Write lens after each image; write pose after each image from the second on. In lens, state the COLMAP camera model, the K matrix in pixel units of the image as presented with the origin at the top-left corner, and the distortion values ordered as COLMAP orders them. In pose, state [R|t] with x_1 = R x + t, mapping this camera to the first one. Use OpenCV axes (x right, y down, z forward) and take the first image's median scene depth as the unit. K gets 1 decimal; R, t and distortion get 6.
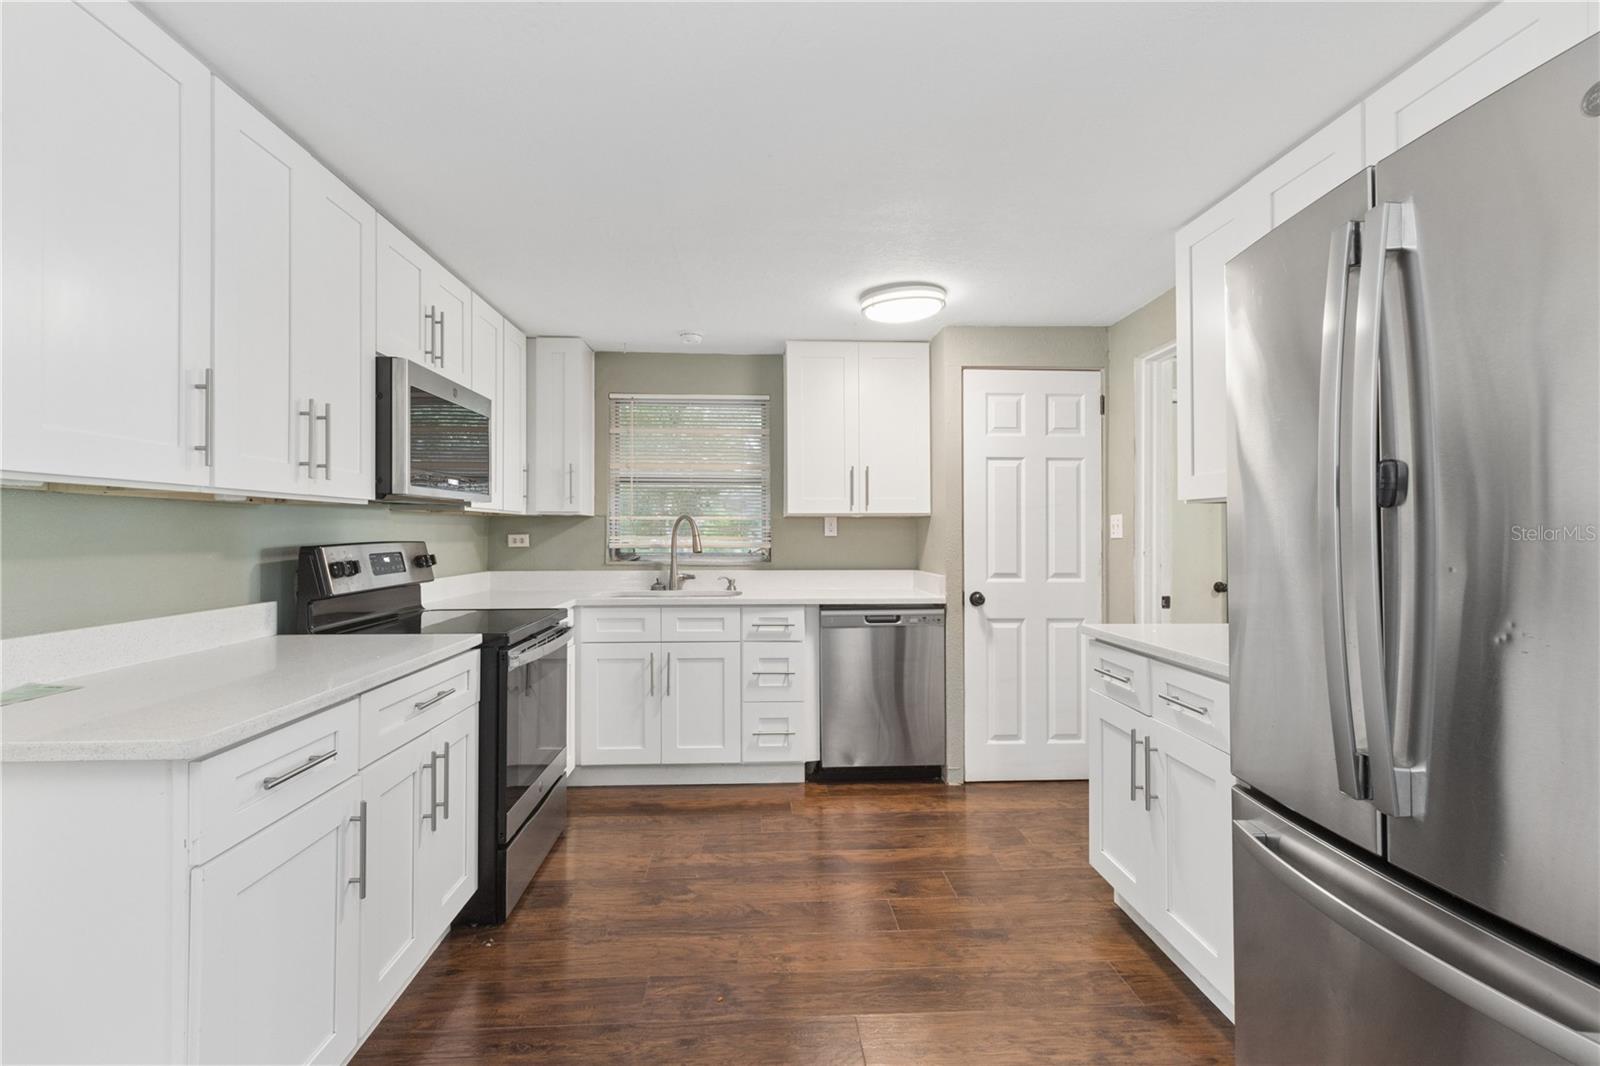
lens RADIAL K [[746.3, 0, 796.6], [0, 746.3, 531.1], [0, 0, 1]] dist [0.001236, 0.001220]
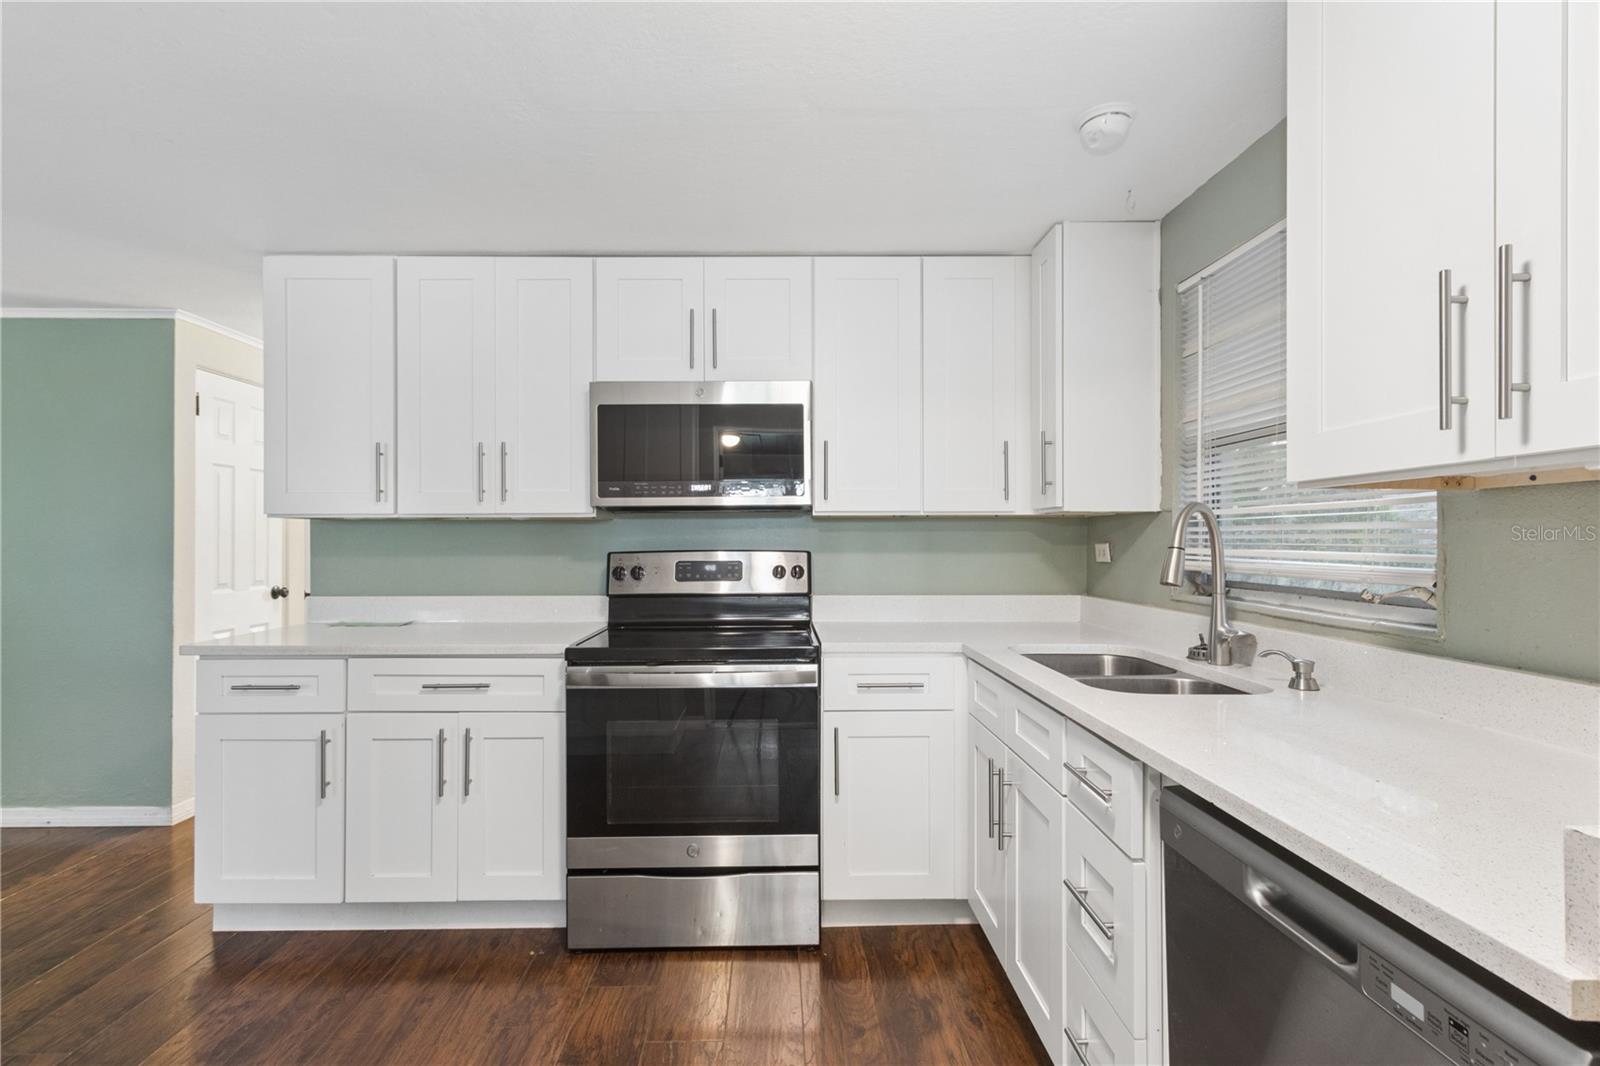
lens RADIAL K [[746.3, 0, 794.9], [0, 746.3, 537.8], [0, 0, 1]] dist [0.001236, 0.001220]
pose [[-0.041211, -0.005659, -0.999134, 0.378017], [0.003232, 0.999978, -0.005797, 0.002334], [0.999145, -0.003468, -0.041192, 0.910678]]
